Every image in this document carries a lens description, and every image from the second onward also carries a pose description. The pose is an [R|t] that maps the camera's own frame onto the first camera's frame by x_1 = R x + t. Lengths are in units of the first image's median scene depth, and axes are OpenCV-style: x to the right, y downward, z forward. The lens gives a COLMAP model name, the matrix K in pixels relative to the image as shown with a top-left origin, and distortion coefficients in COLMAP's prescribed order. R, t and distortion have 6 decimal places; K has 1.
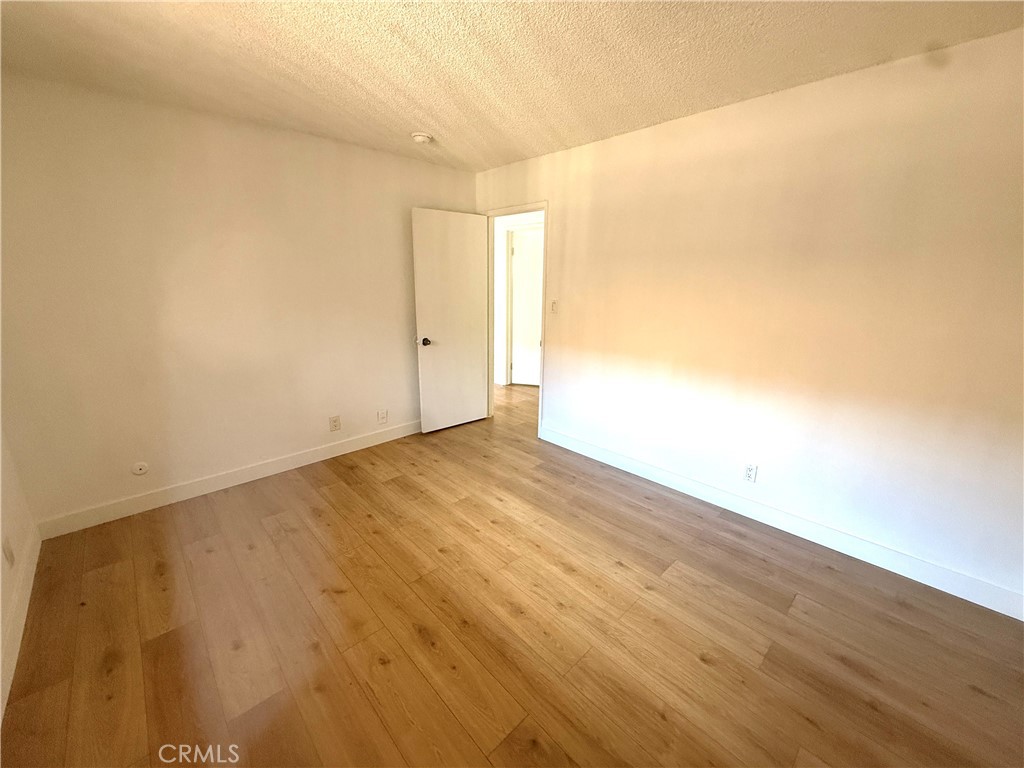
lens RADIAL K [[407.7, 0, 508.6], [0, 407.7, 385.6], [0, 0, 1]] dist [0.000748, -0.000070]
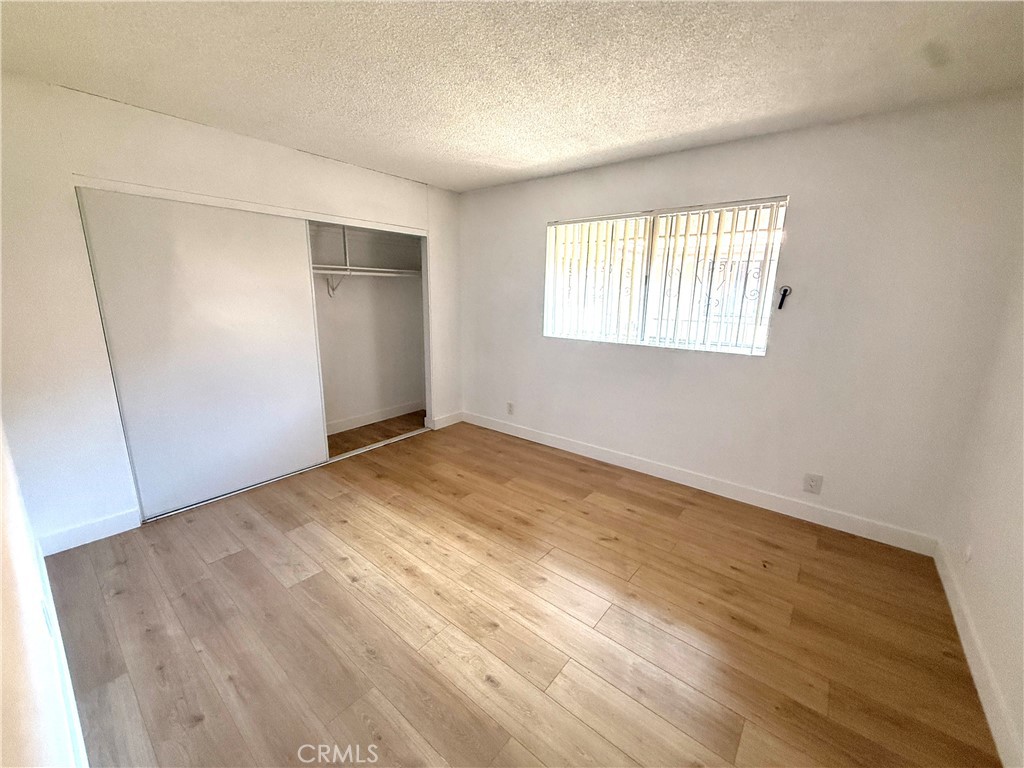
lens RADIAL K [[407.7, 0, 508.3], [0, 407.7, 383.7], [0, 0, 1]] dist [0.000748, -0.000070]
pose [[-0.991929, 0.004060, -0.126732, 0.033552], [-0.056023, 0.882608, 0.466761, -0.449207], [0.113750, 0.470093, -0.875256, 1.696582]]
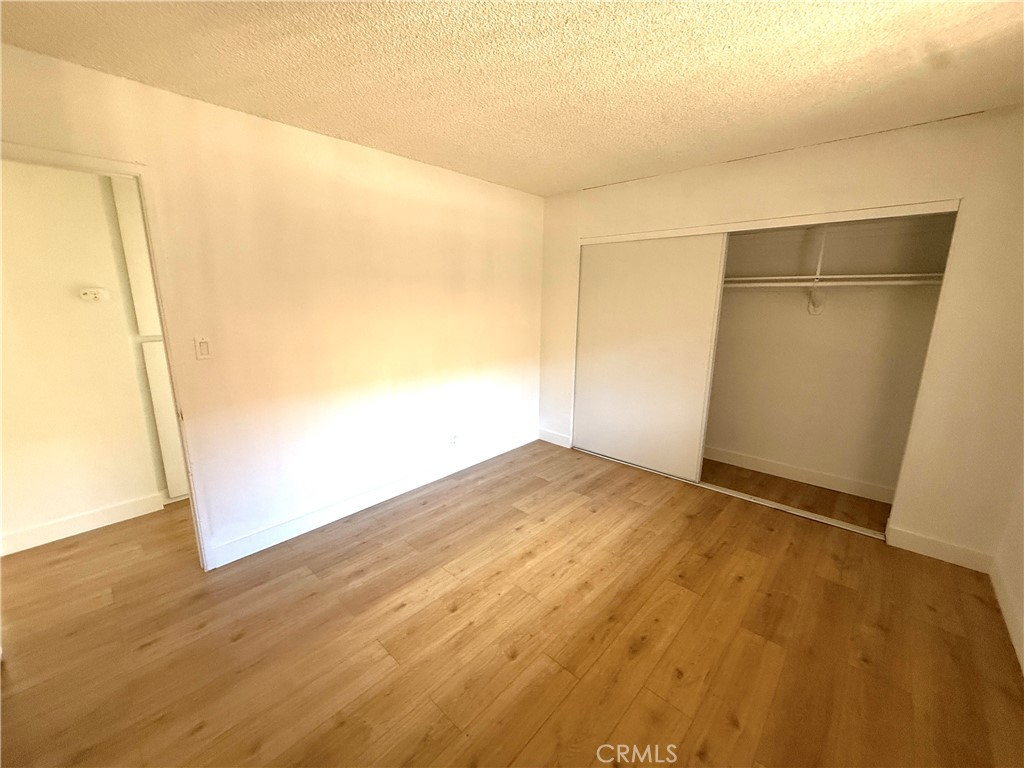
lens RADIAL K [[407.7, 0, 513.1], [0, 407.7, 385.6], [0, 0, 1]] dist [0.000748, -0.000070]
pose [[-0.066569, -0.223595, 0.972406, -0.846203], [0.255350, 0.938296, 0.233232, -0.267913], [-0.964554, 0.263830, -0.005366, 0.922750]]
